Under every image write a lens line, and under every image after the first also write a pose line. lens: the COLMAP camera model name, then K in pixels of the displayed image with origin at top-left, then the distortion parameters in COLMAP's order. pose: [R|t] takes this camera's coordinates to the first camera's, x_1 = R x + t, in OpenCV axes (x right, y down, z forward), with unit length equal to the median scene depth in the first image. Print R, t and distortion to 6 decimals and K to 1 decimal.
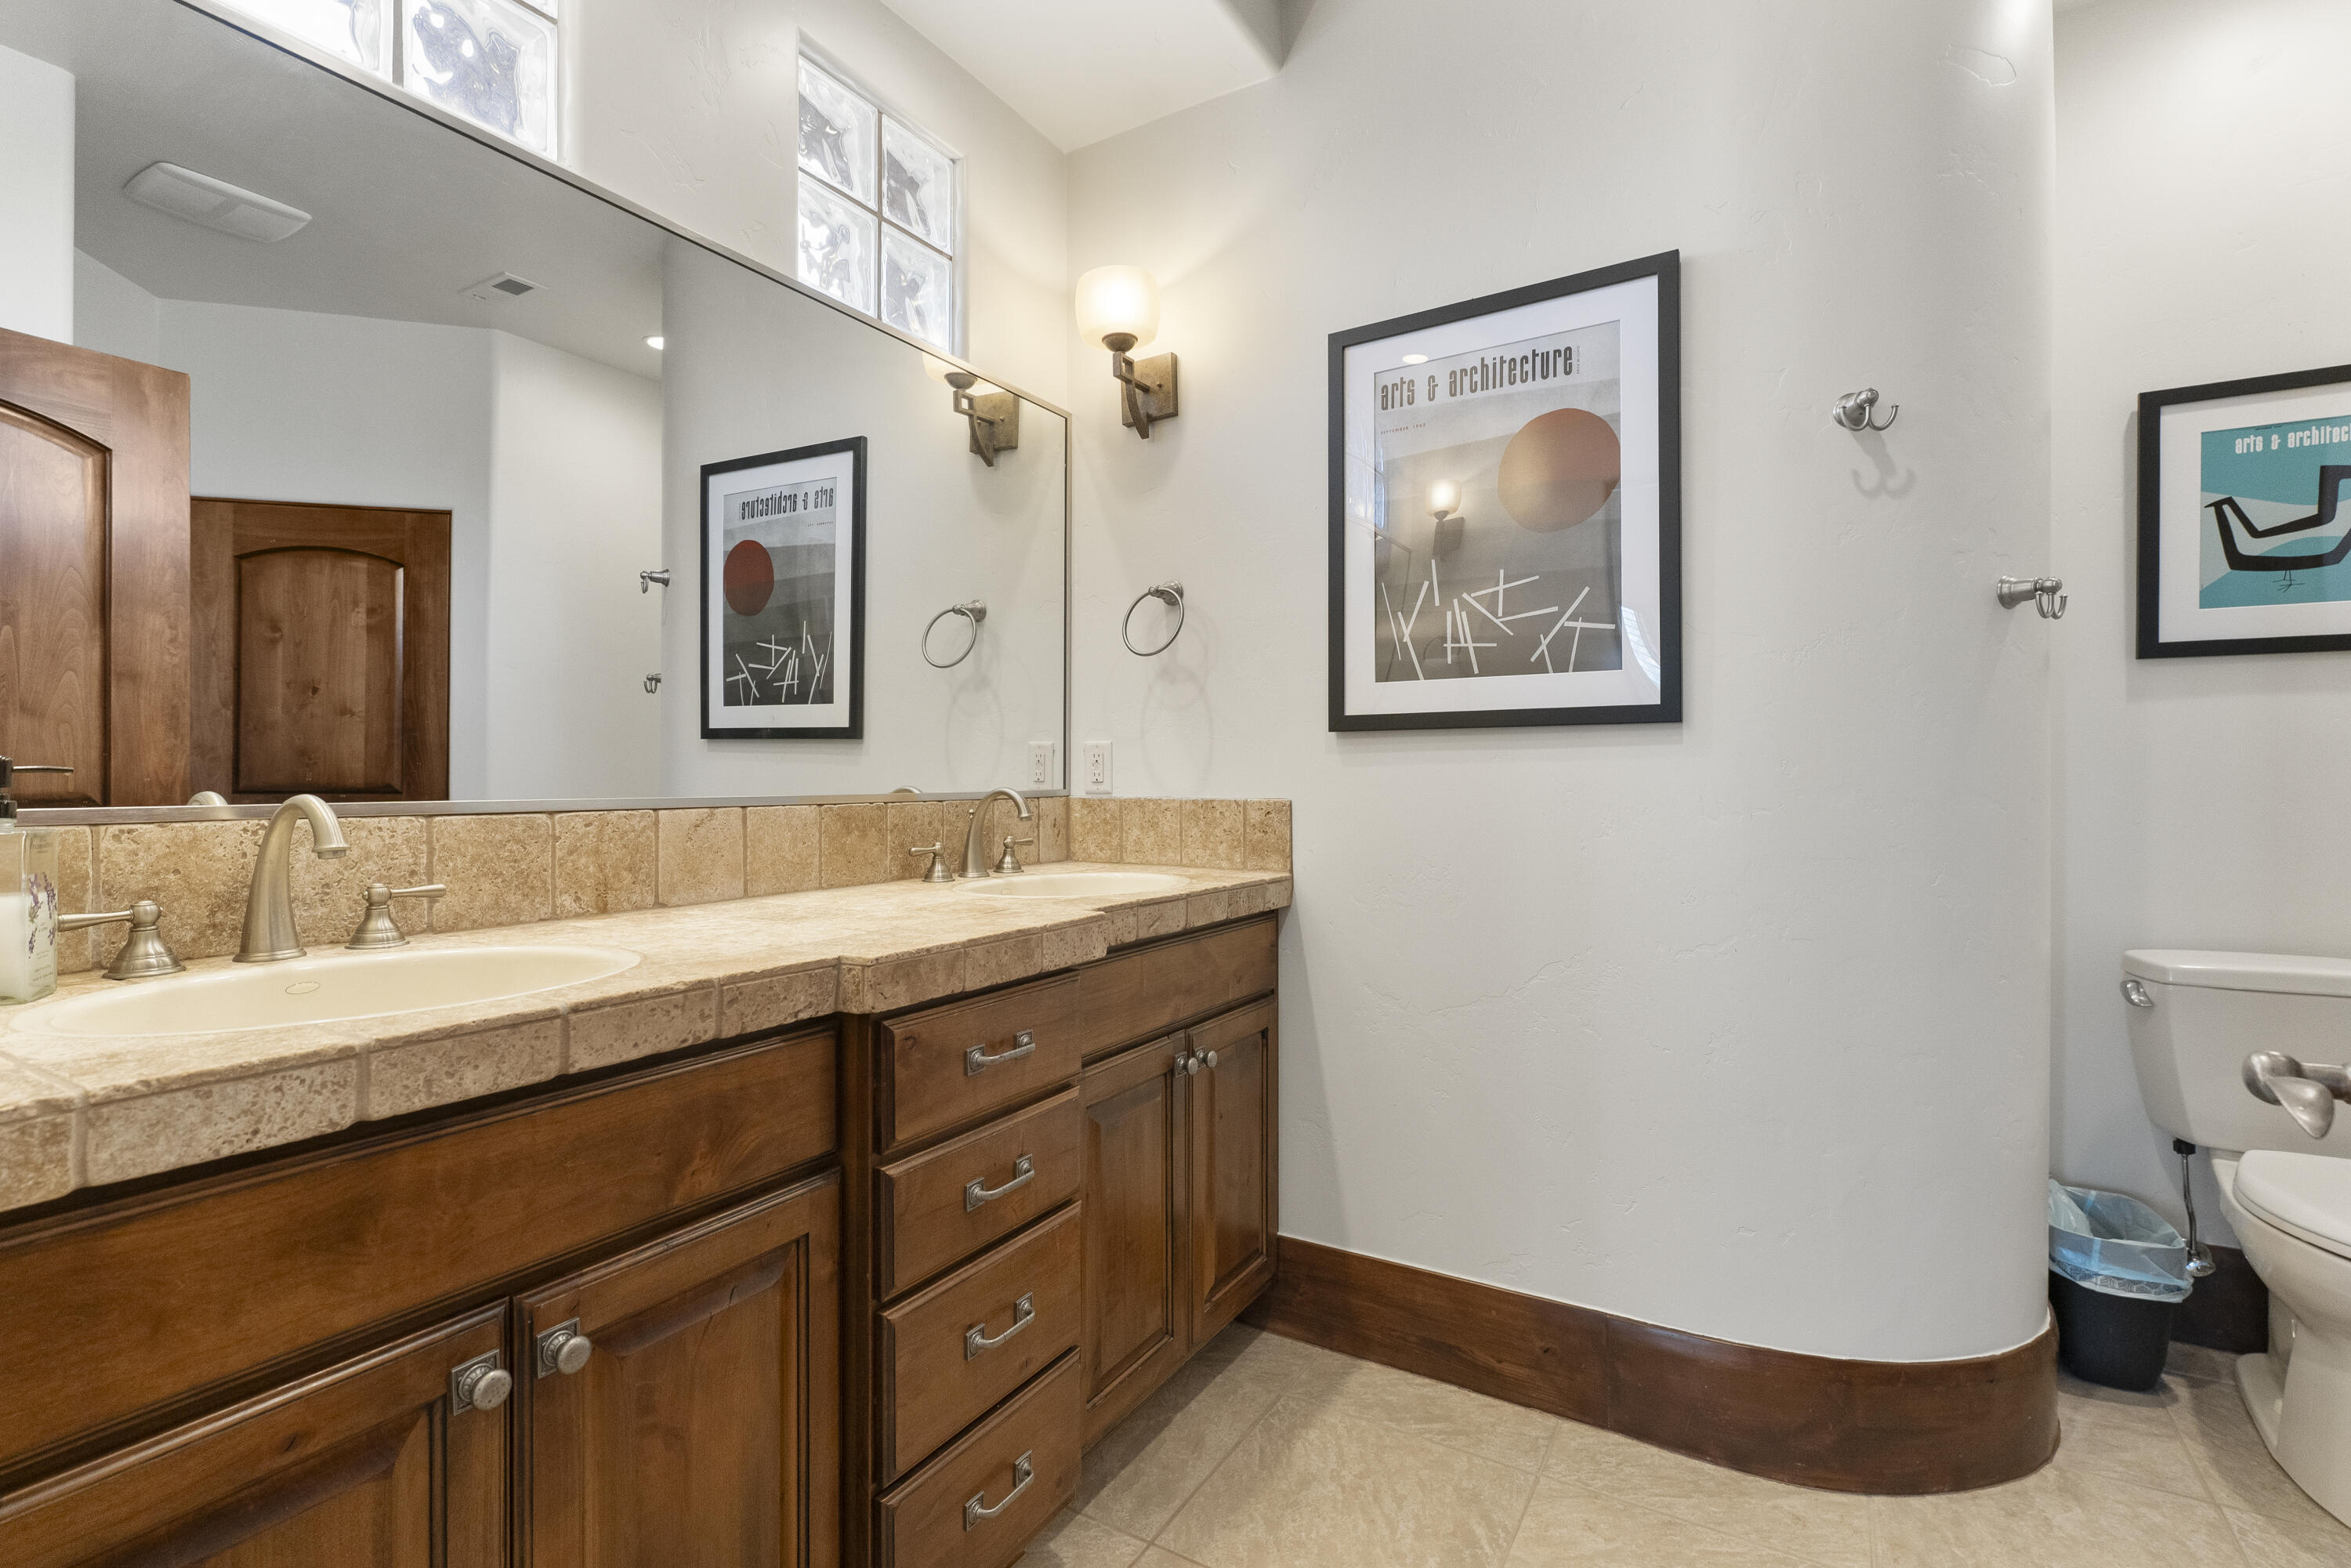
lens RADIAL K [[1073.7, 0, 1180.9], [0, 1073.7, 771.4], [0, 0, 1]] dist [0.005443, 0.000625]
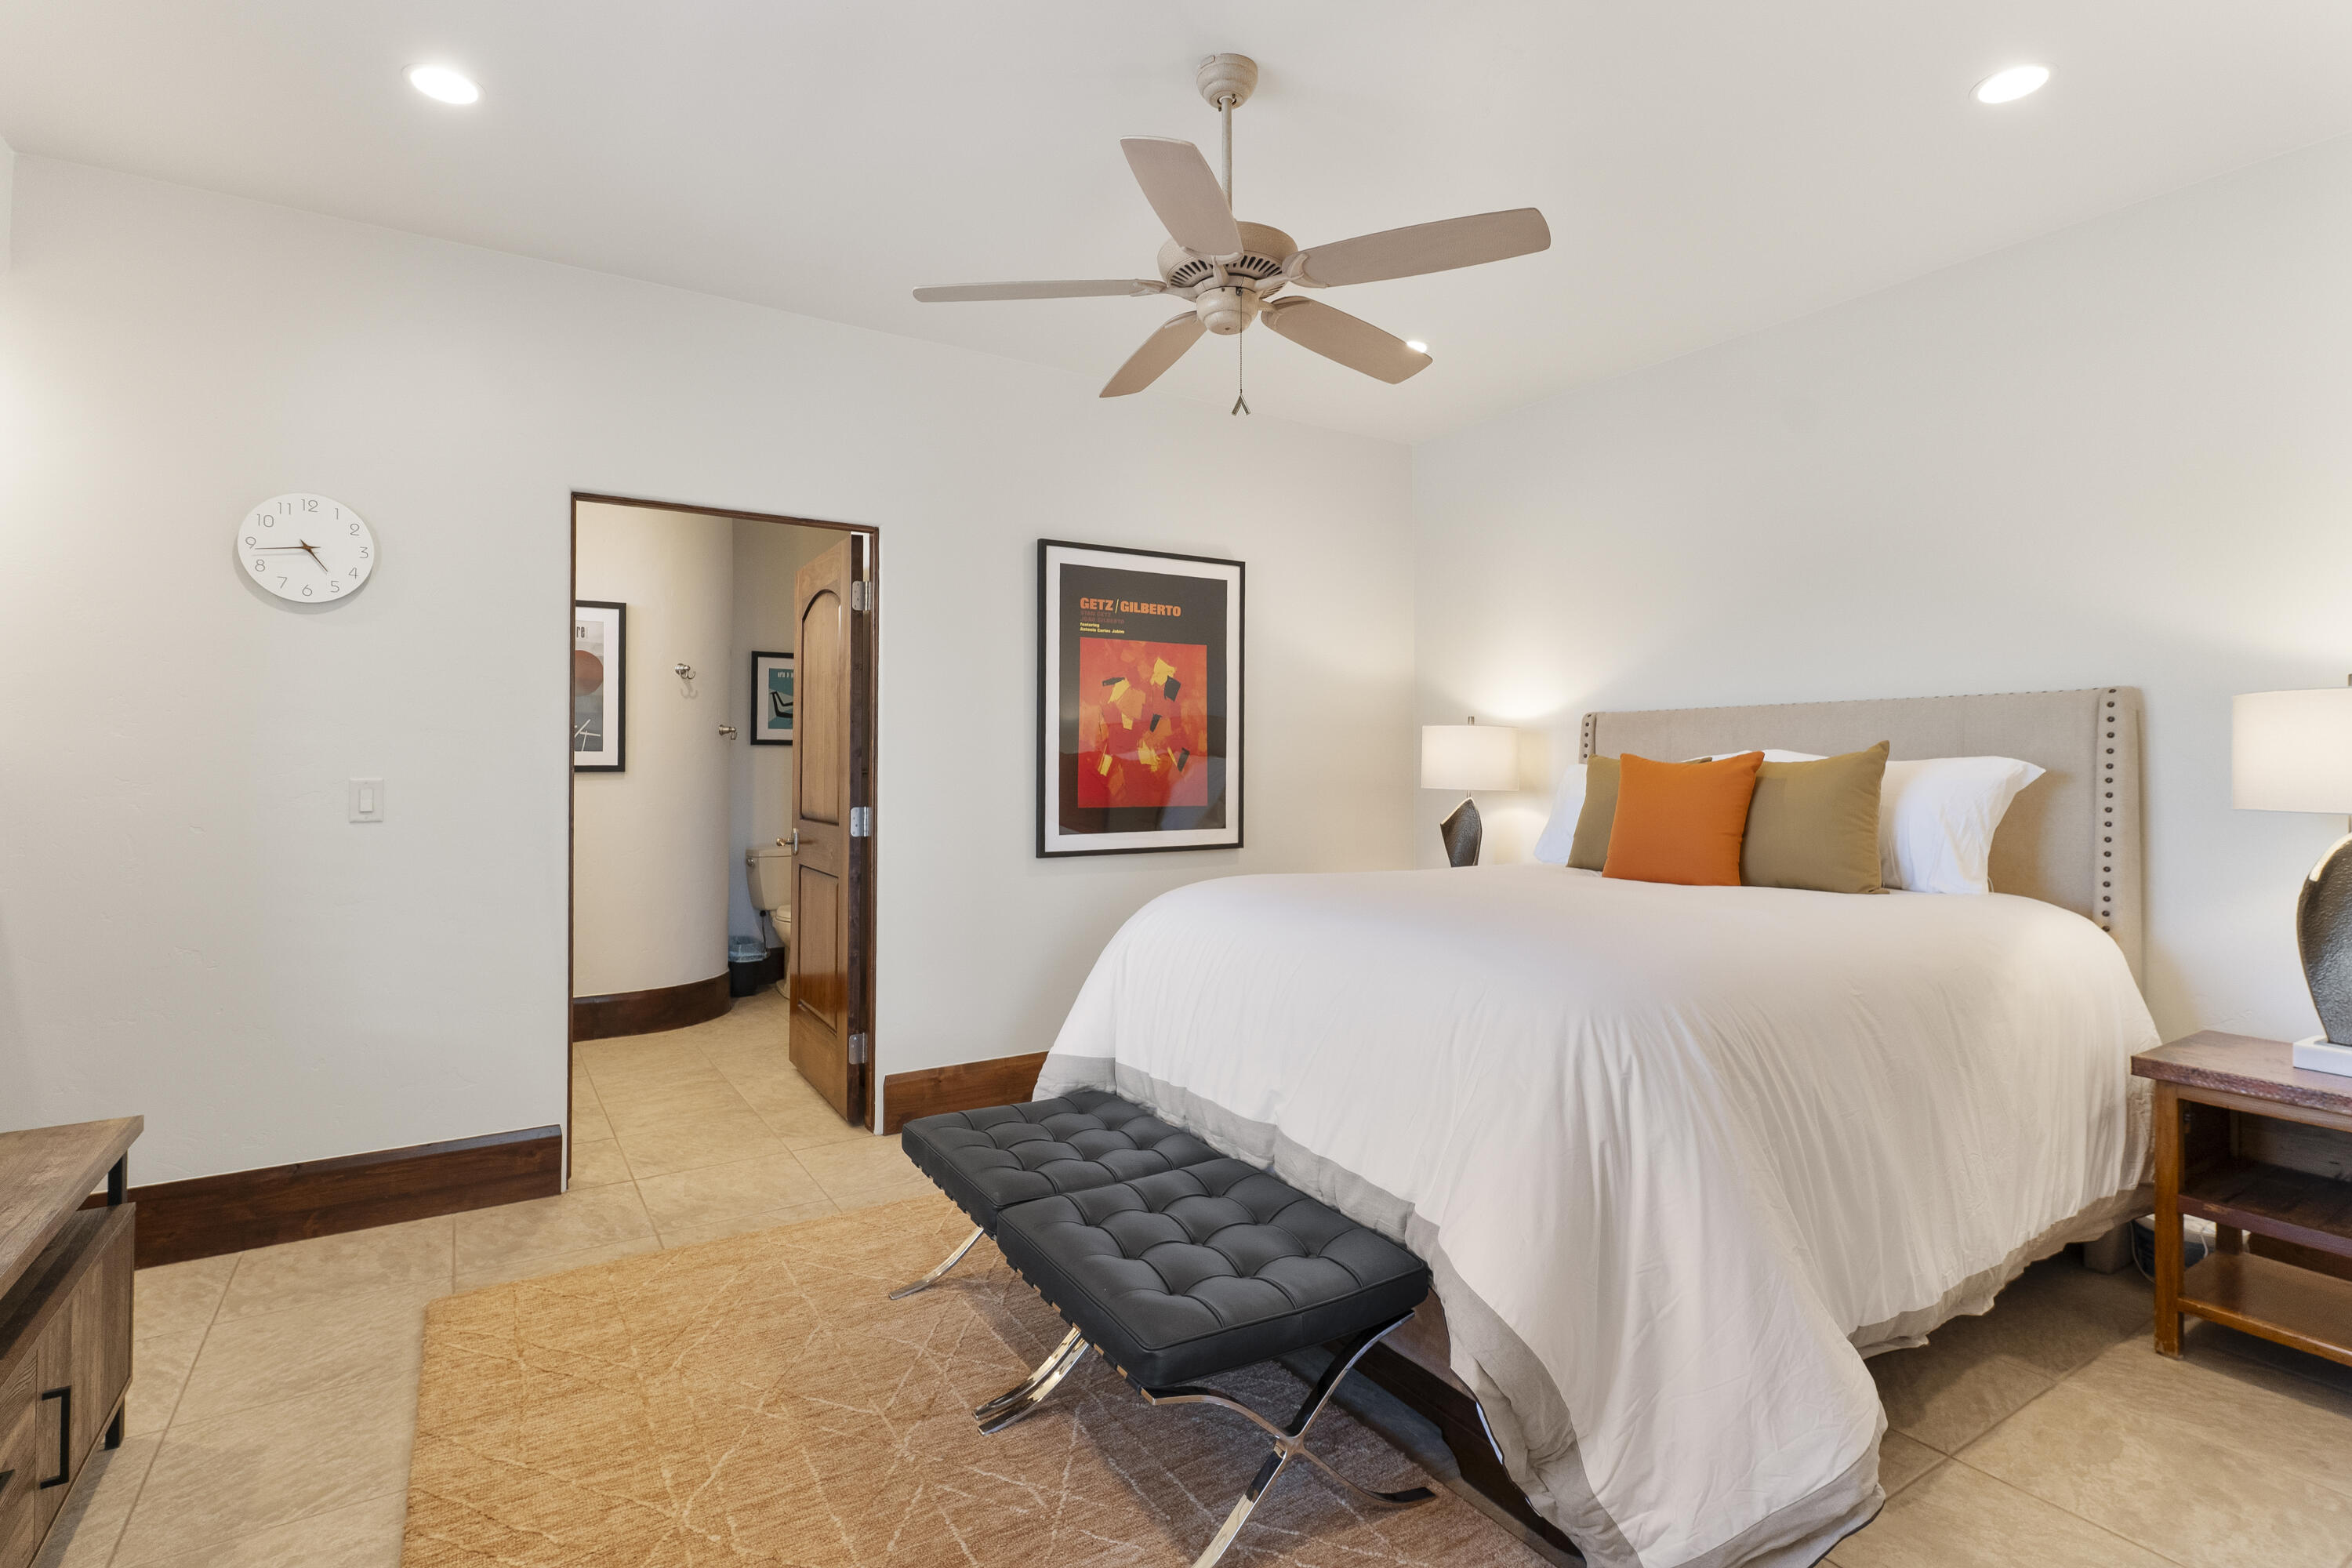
lens RADIAL K [[1074.2, 0, 1173.0], [0, 1074.2, 773.2], [0, 0, 1]] dist [0.005443, 0.000625]
pose [[0.432480, 0.003303, 0.901638, -0.177743], [-0.006781, 0.999977, -0.000411, -0.006448], [-0.901618, -0.005937, 0.432492, -0.183670]]
